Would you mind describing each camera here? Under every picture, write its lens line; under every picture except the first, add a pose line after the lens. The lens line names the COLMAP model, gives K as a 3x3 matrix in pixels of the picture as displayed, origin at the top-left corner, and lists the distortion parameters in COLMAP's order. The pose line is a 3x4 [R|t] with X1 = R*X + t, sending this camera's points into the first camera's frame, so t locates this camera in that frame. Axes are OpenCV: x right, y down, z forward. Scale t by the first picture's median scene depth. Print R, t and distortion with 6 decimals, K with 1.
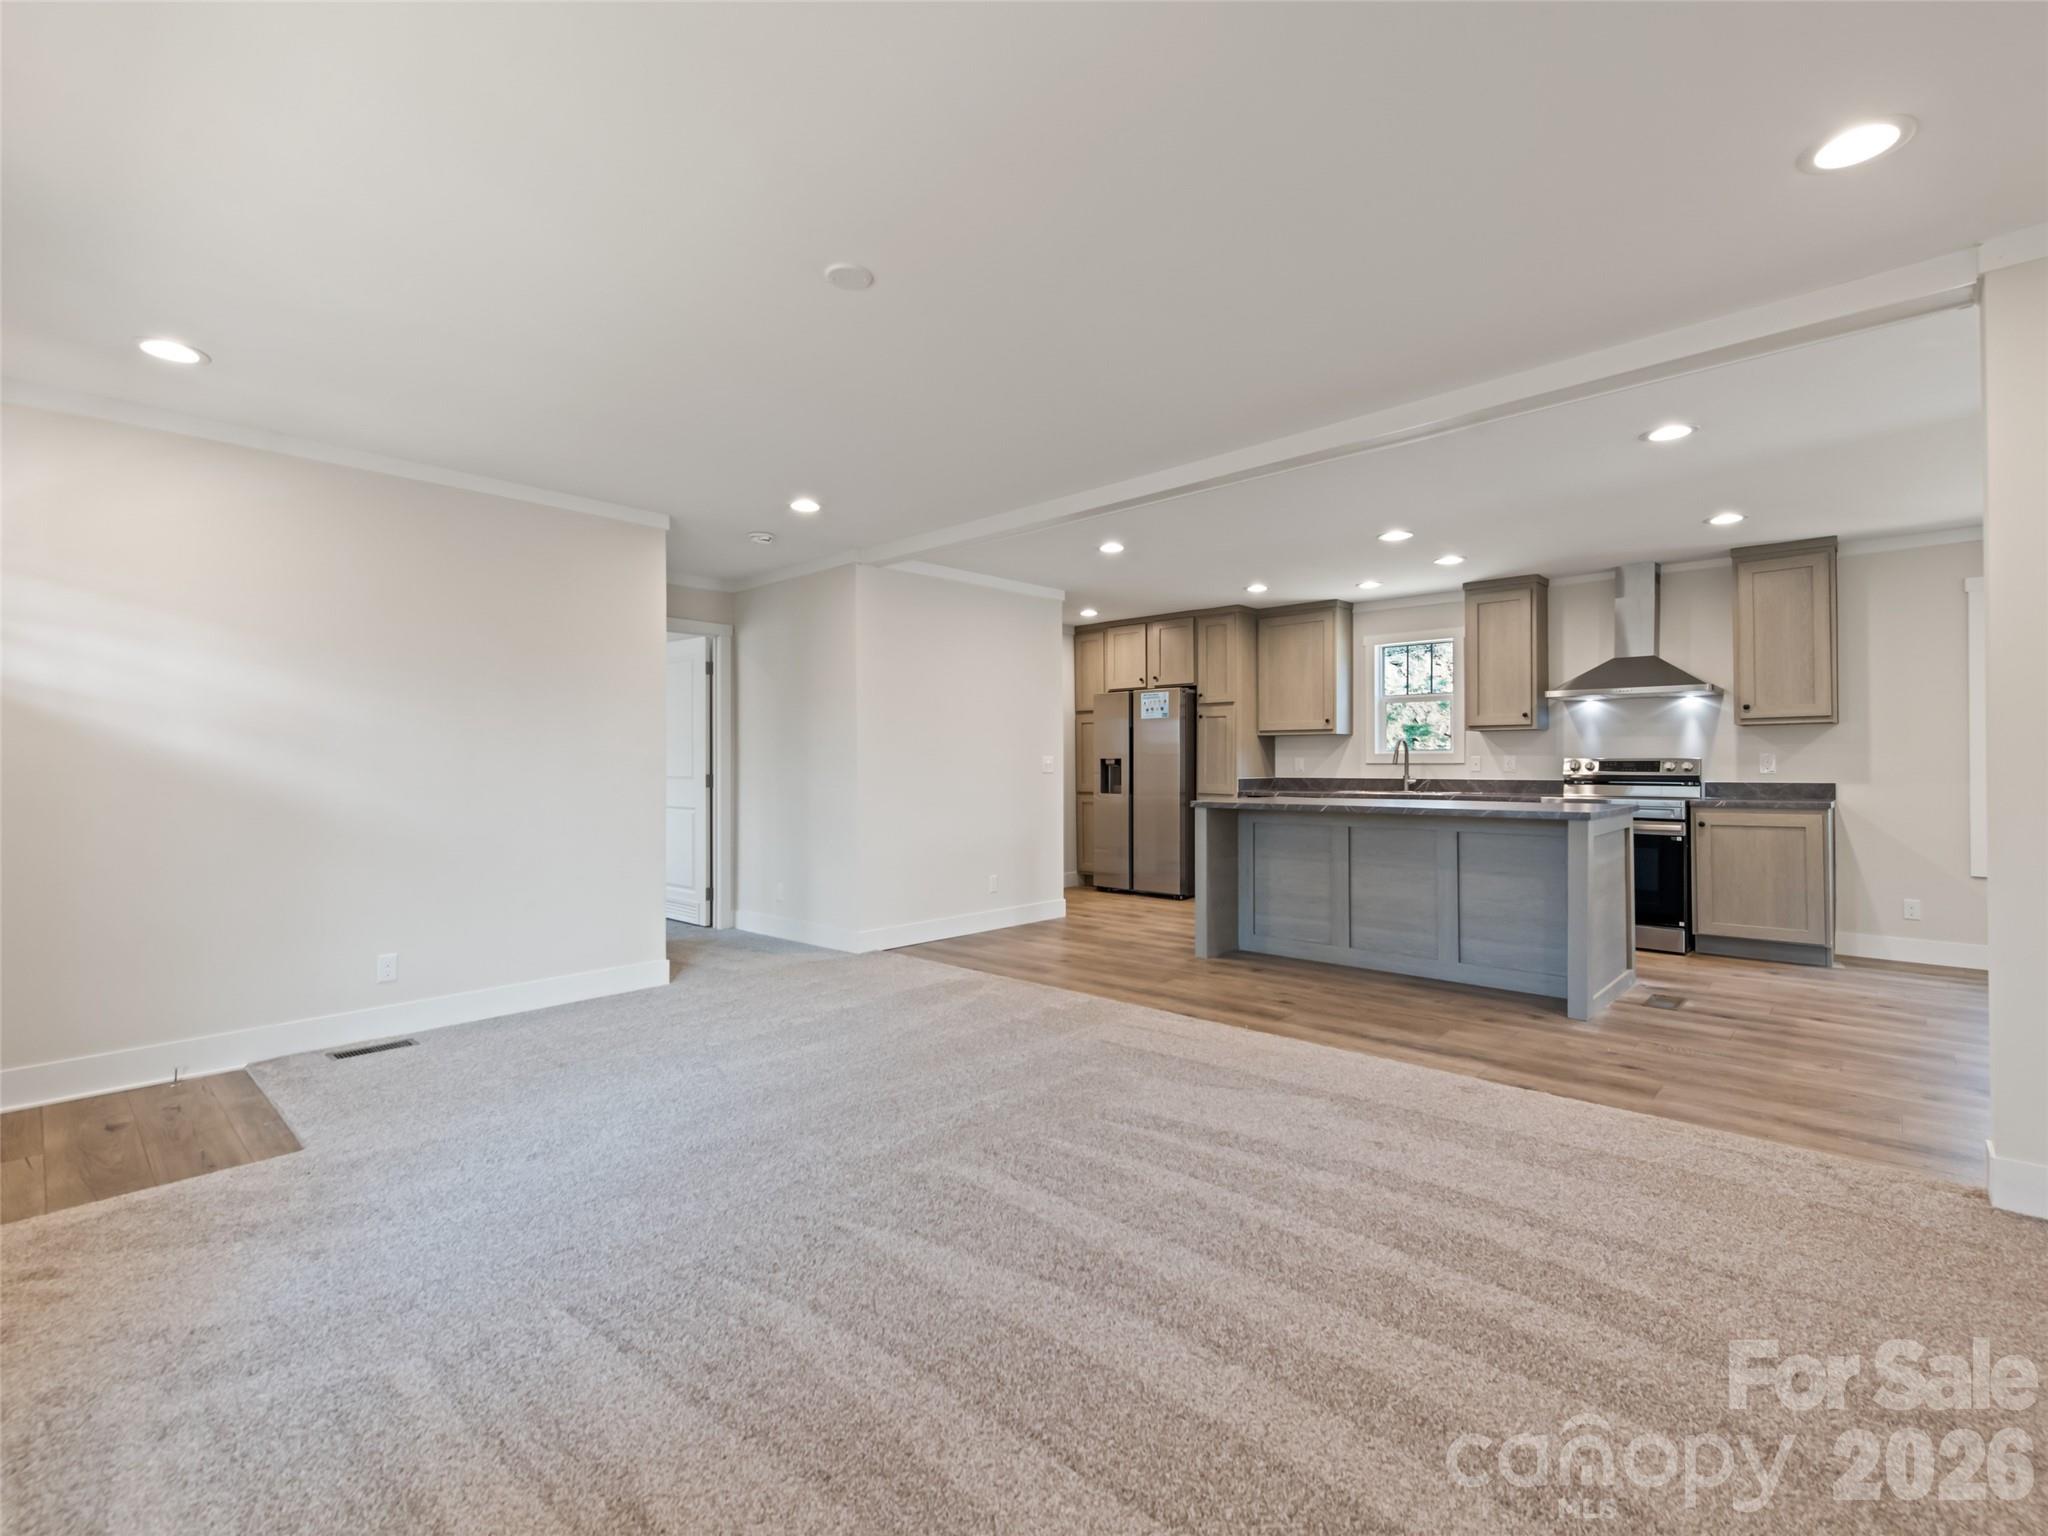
lens RADIAL K [[925.4, 0, 1011.8], [0, 925.4, 755.7], [0, 0, 1]] dist [0.011420, -0.000855]
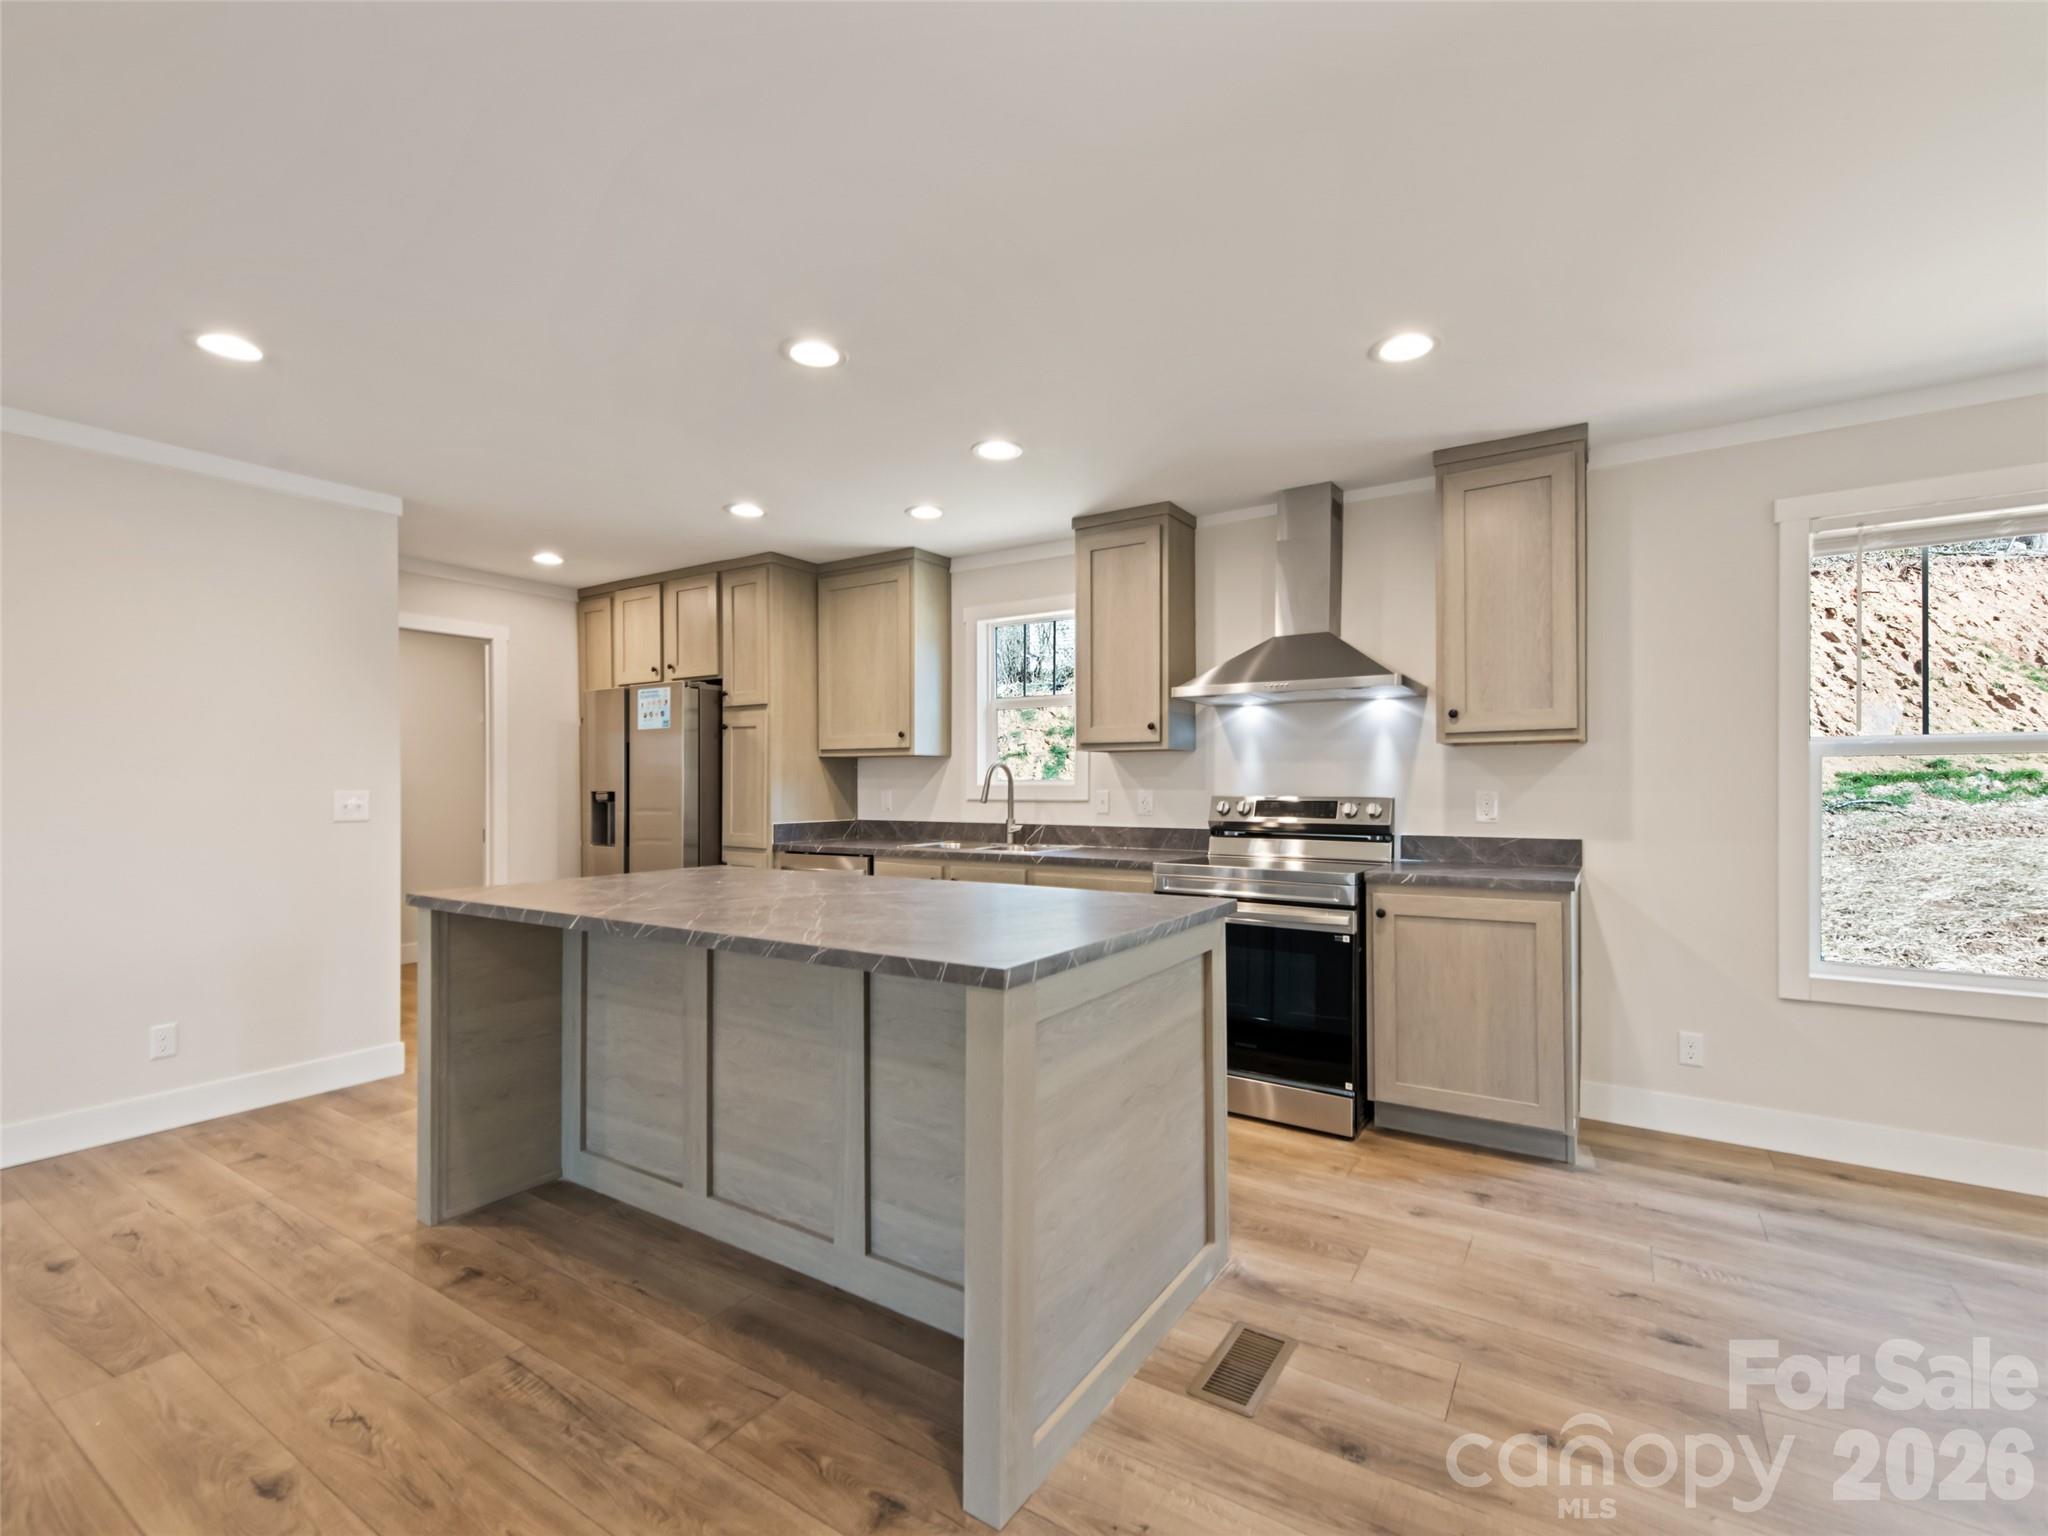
lens RADIAL K [[917.7, 0, 1022.6], [0, 917.7, 780.8], [0, 0, 1]] dist [0.014554, -0.000841]
pose [[0.984272, 0.000674, 0.176660, 0.383561], [-0.001618, 0.999985, 0.005202, -0.010775], [-0.176654, -0.005406, 0.984258, 0.434359]]
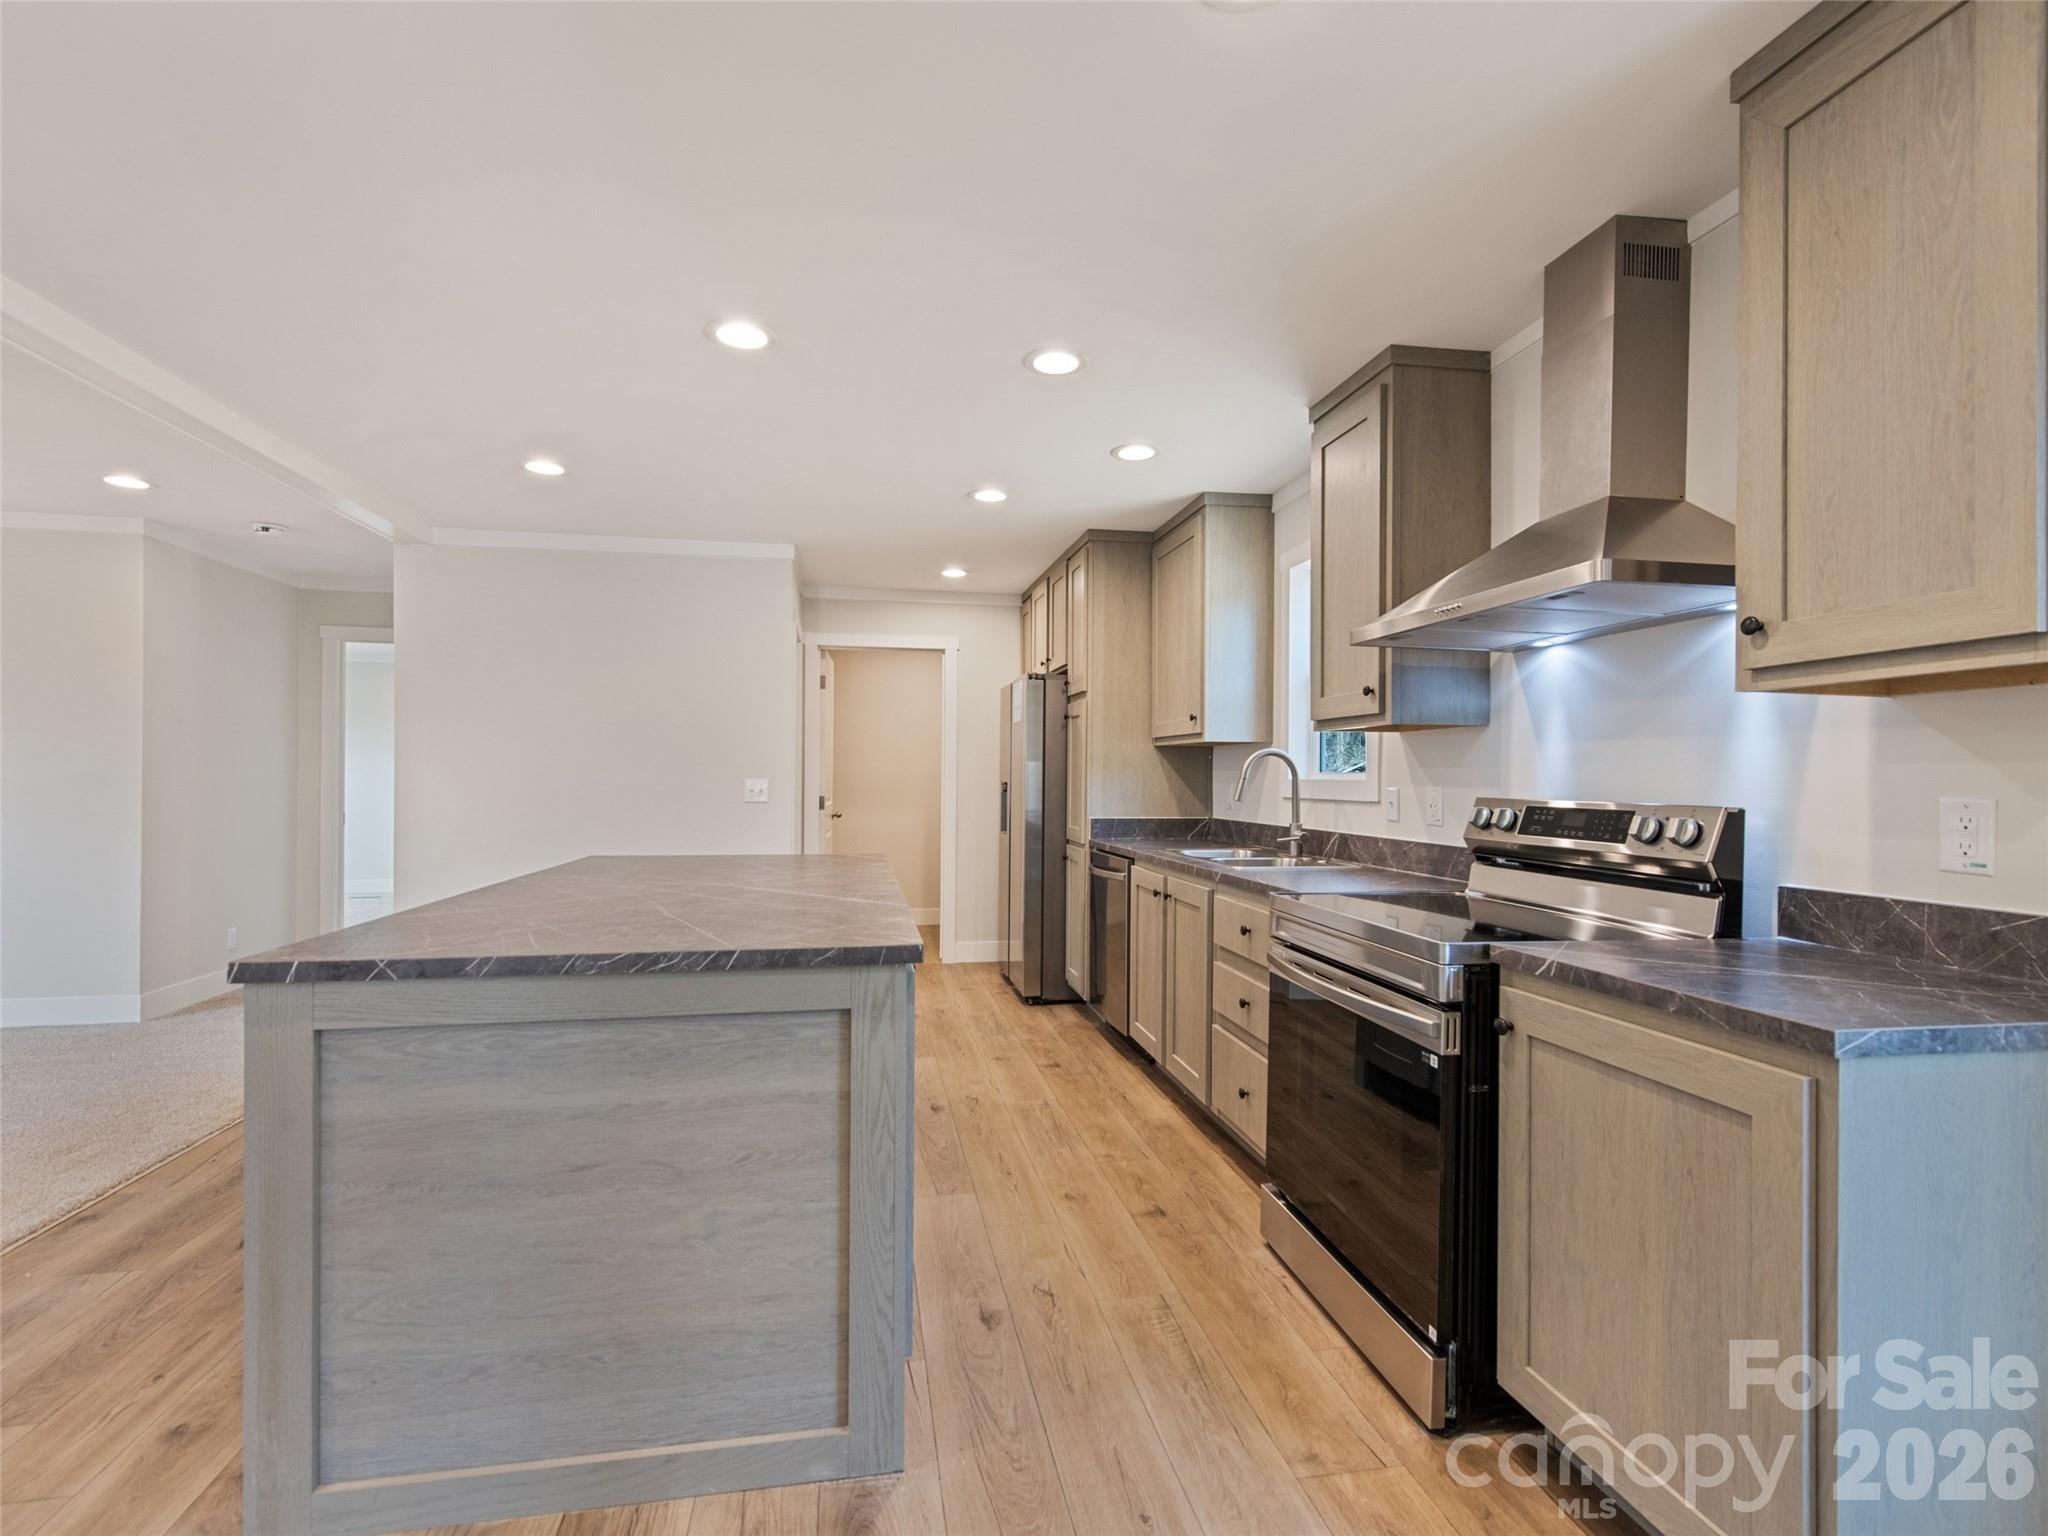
lens RADIAL K [[943.0, 0, 1017.5], [0, 943.0, 778.9], [0, 0, 1]] dist [0.011140, -0.000178]
pose [[0.801990, 0.007133, -0.597294, 0.730075], [-0.000996, 0.999943, 0.010604, -0.009076], [0.597336, -0.007909, 0.801952, 0.604429]]
